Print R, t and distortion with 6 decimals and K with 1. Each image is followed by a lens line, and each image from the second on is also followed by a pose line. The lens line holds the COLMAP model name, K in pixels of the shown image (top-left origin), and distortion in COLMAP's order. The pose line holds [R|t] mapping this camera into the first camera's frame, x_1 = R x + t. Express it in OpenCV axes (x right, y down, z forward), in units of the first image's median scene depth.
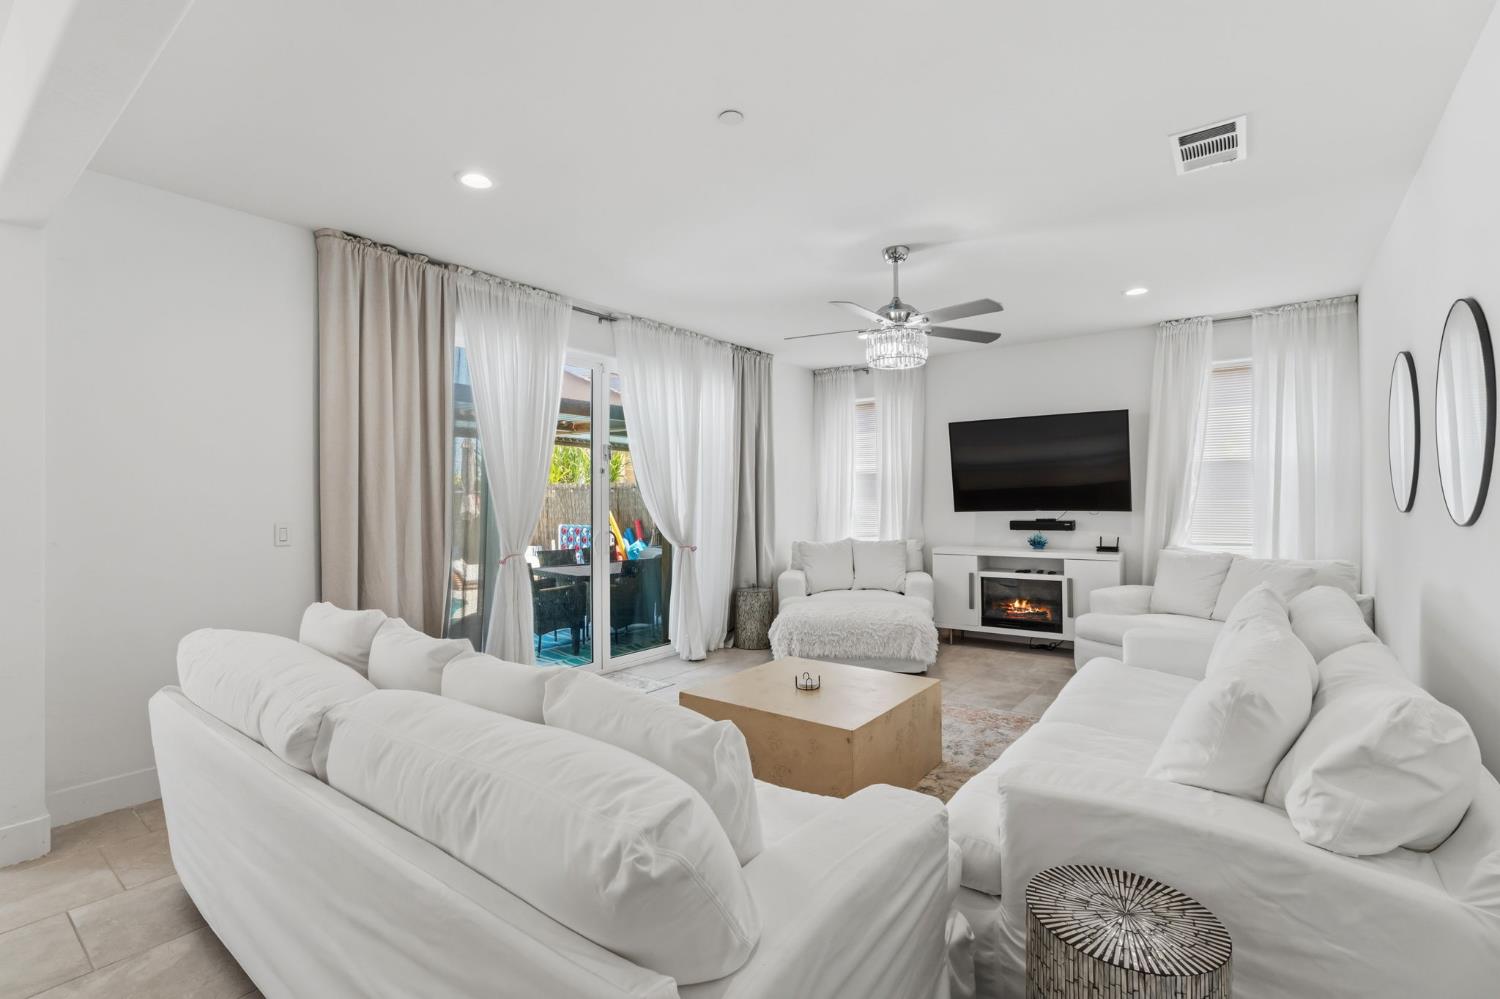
lens RADIAL K [[680.1, 0, 746.7], [0, 680.1, 495.6], [0, 0, 1]] dist [-0.006474, 0.000647]
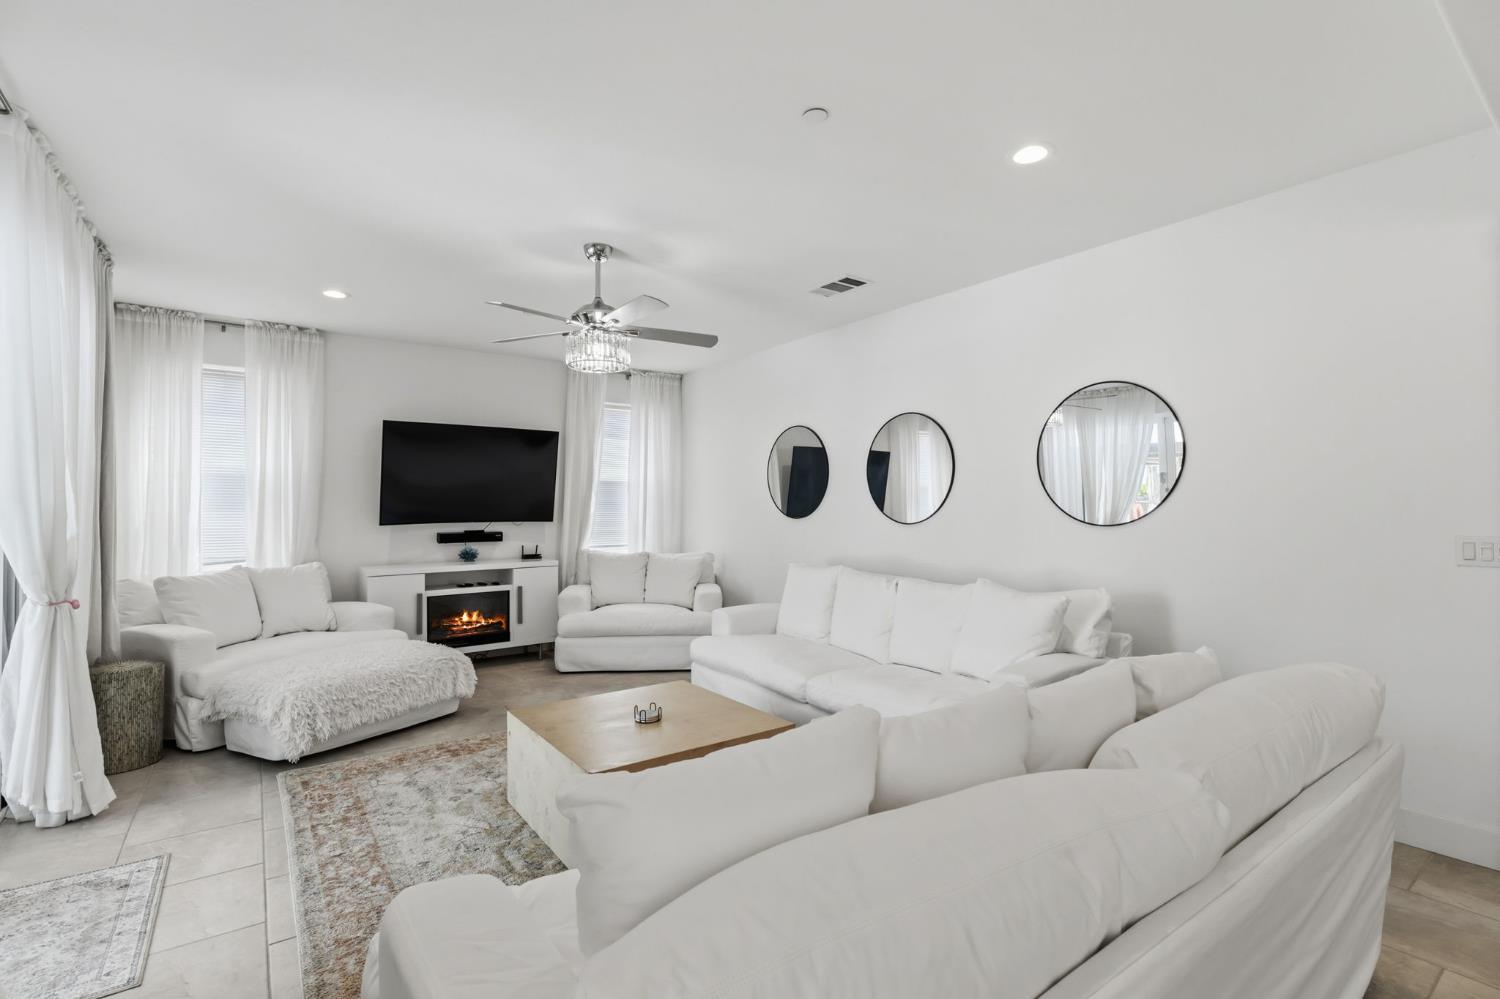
lens RADIAL K [[684.7, 0, 746.6], [0, 684.7, 501.3], [0, 0, 1]] dist [-0.003997, 0.000323]
pose [[0.288126, 0.013811, 0.957493, -0.412580], [-0.005903, 0.999903, -0.012646, 0.001830], [-0.957574, -0.002008, 0.288180, 0.339736]]
